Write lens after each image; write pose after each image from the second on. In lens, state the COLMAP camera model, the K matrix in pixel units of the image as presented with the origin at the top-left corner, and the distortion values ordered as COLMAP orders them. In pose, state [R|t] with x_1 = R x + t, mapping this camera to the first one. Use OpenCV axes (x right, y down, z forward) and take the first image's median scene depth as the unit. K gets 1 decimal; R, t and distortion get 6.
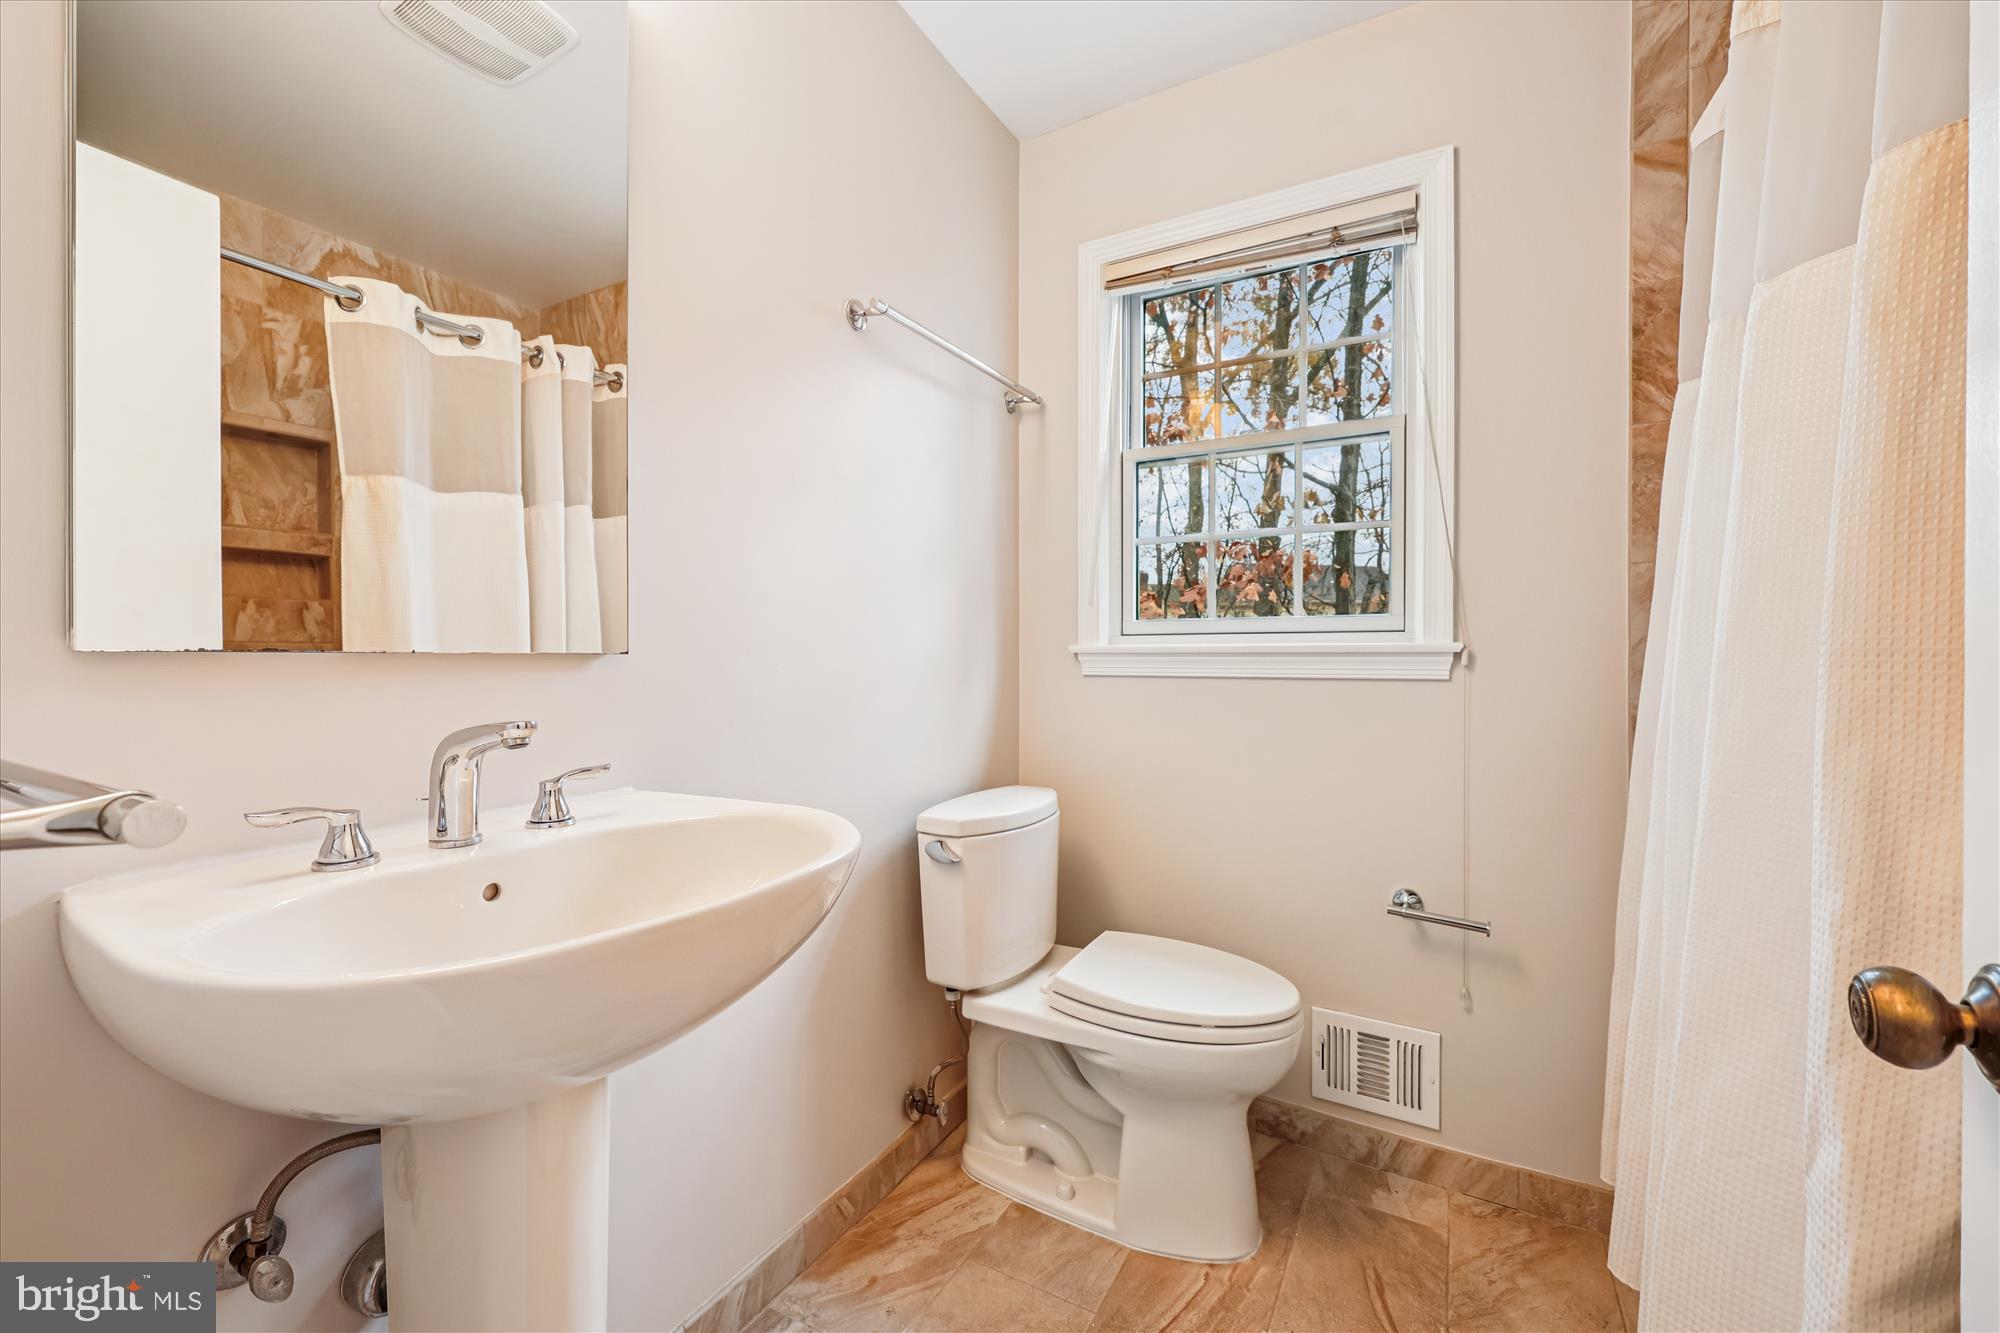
lens RADIAL K [[807.5, 0, 1002.9], [0, 807.5, 662.2], [0, 0, 1]] dist [0.000928, 0.000433]
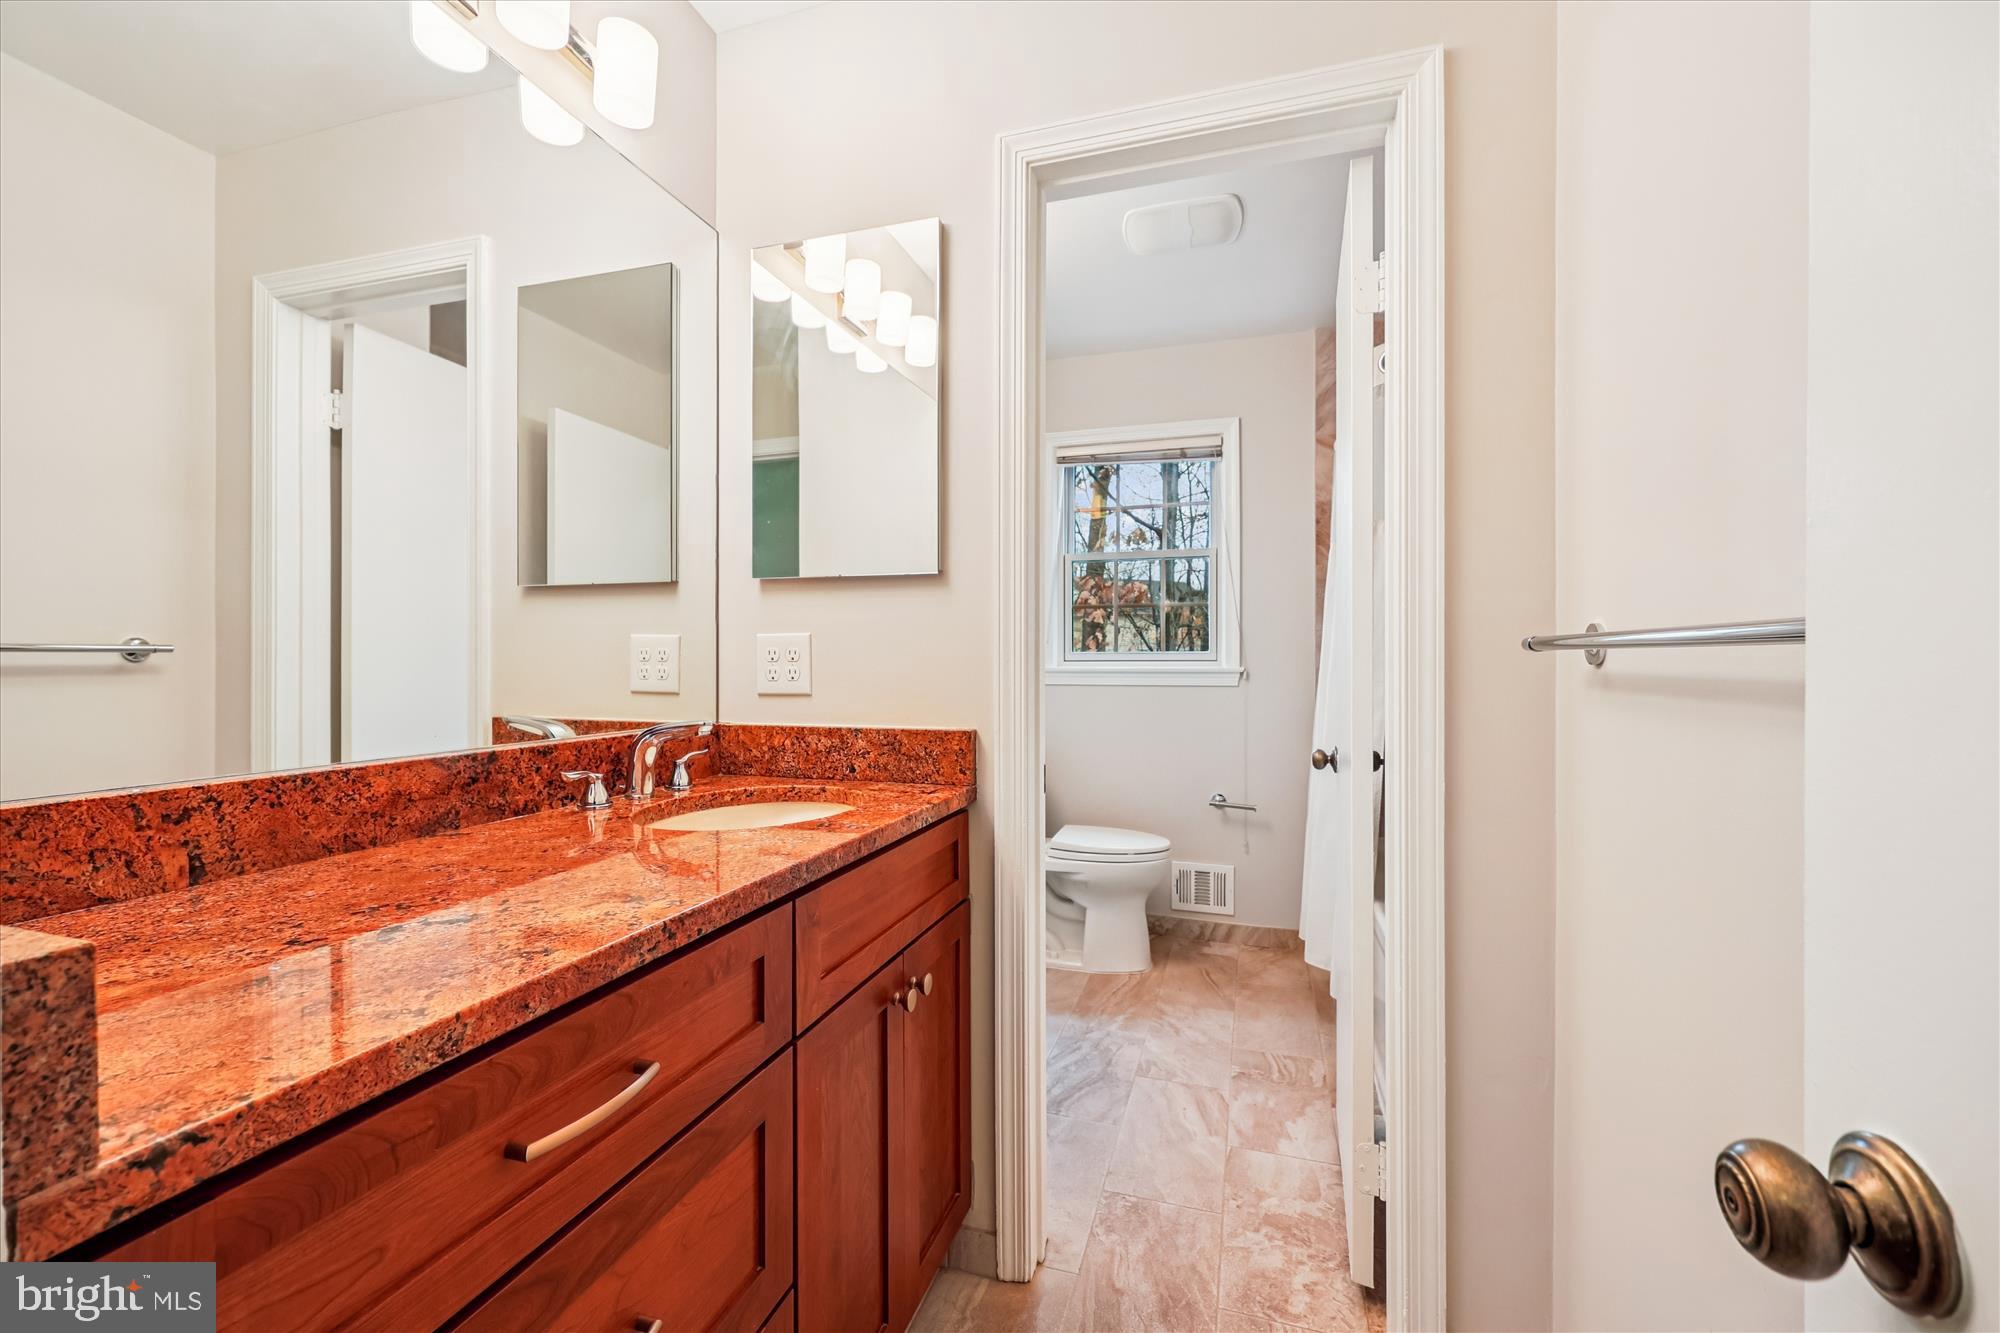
lens RADIAL K [[807.5, 0, 1001.3], [0, 807.5, 665.6], [0, 0, 1]] dist [0.000928, 0.000433]
pose [[0.978915, 0.001448, 0.204261, -0.413409], [0.000722, 0.999944, -0.010546, -0.008086], [-0.204265, 0.010471, 0.978860, -0.808782]]
